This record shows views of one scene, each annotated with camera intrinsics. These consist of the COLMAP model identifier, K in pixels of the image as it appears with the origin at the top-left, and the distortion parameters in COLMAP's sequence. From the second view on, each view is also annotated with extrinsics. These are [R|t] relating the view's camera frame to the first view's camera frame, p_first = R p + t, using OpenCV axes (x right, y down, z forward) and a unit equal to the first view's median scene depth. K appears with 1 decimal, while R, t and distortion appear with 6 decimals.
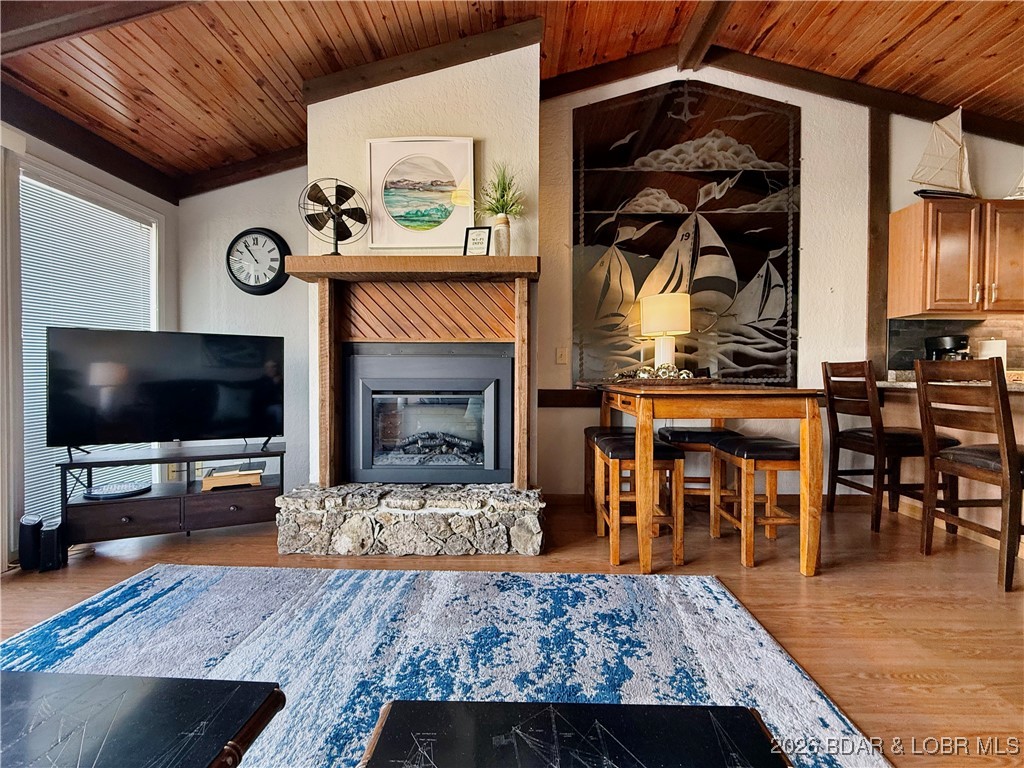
lens RADIAL K [[444.7, 0, 511.4], [0, 444.7, 383.7], [0, 0, 1]] dist [-0.000228, -0.000271]
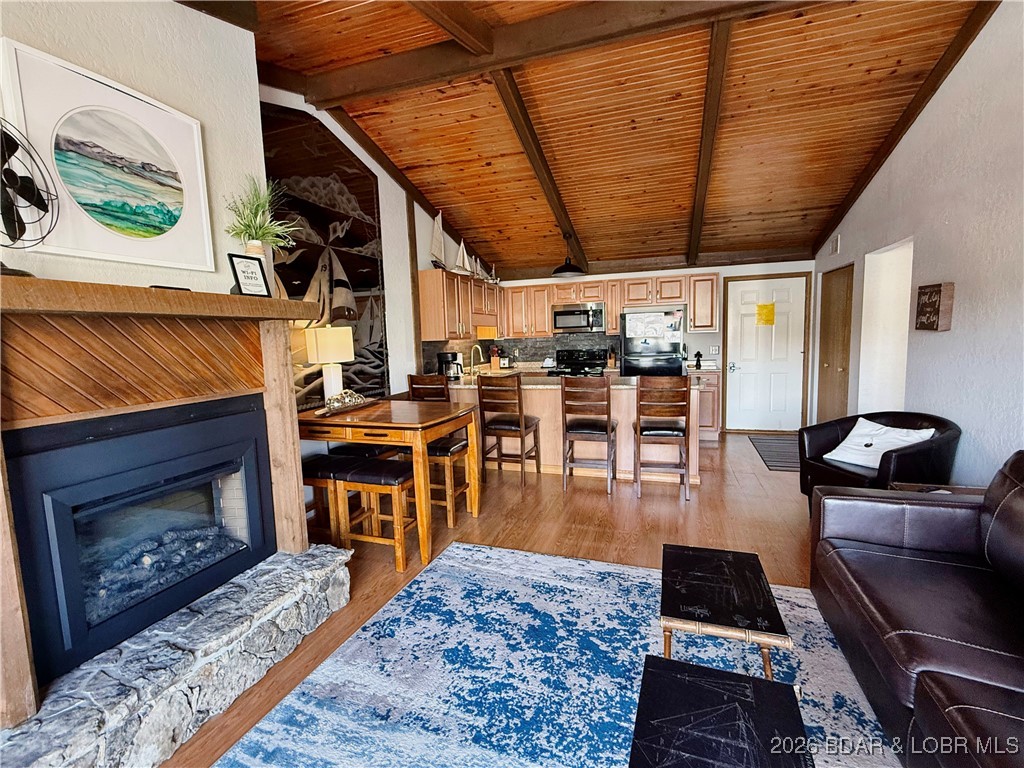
lens RADIAL K [[465.9, 0, 510.5], [0, 465.9, 384.7], [0, 0, 1]] dist [-0.001037, 0.000021]
pose [[0.304756, -0.110581, 0.945989, -0.590277], [0.048894, 0.993744, 0.100412, -0.148149], [-0.951175, 0.015652, 0.308256, 0.240970]]
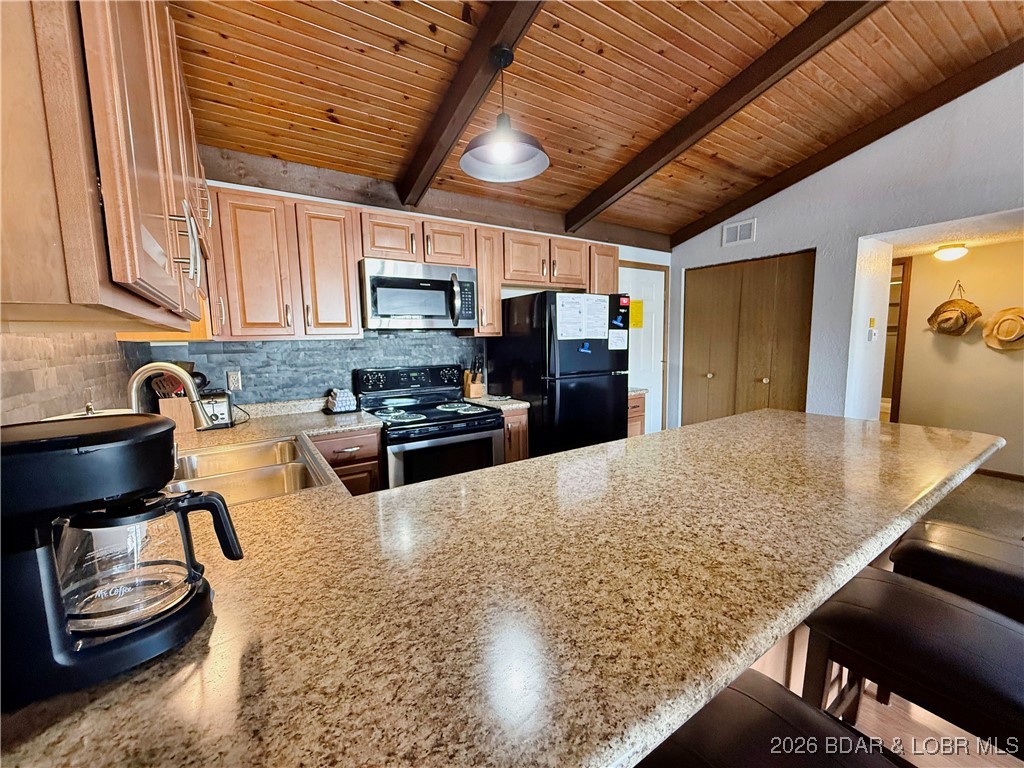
lens RADIAL K [[409.1, 0, 509.0], [0, 409.1, 383.9], [0, 0, 1]] dist [0.000391, 0.000091]
pose [[-0.554859, -0.080278, 0.828062, 0.717040], [0.033704, 0.992347, 0.118790, -0.138403], [-0.831262, 0.093821, -0.547907, 0.920121]]
